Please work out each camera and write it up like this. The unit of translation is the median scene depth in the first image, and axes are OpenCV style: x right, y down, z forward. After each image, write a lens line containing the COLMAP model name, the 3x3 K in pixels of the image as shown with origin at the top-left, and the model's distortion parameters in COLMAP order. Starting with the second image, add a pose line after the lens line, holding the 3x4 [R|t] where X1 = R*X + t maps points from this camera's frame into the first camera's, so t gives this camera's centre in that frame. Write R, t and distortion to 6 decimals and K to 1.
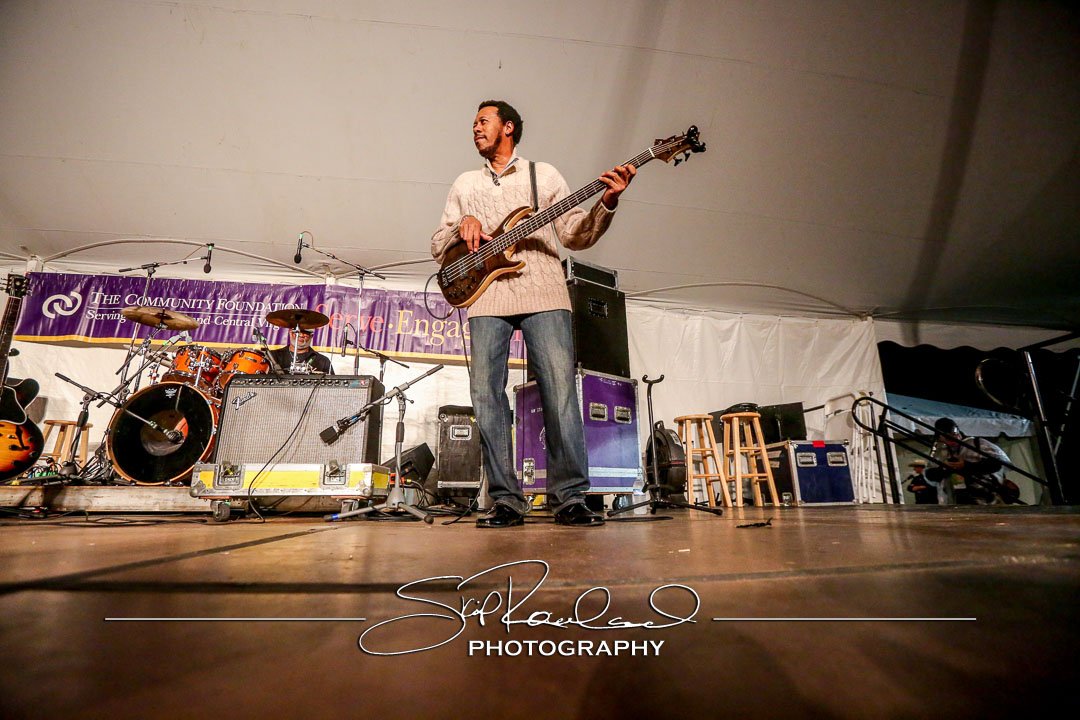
lens RADIAL K [[499.5, 0, 535.4], [0, 499.5, 333.7], [0, 0, 1]] dist [-0.053503, 0.027359]
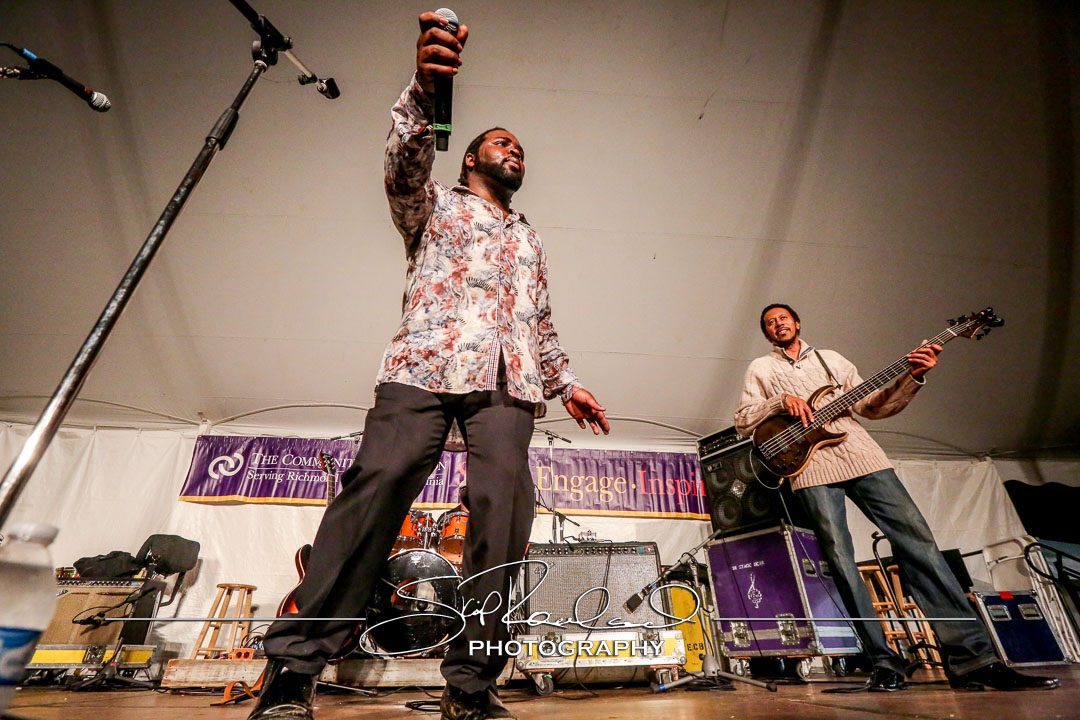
lens RADIAL K [[494.1, 0, 538.2], [0, 494.1, 351.3], [0, 0, 1]] dist [-0.054607, 0.018250]
pose [[0.998915, -0.031007, -0.034742, -0.245726], [0.021402, 0.968307, -0.248844, -0.024099], [0.041357, 0.247831, 0.967920, -0.058538]]
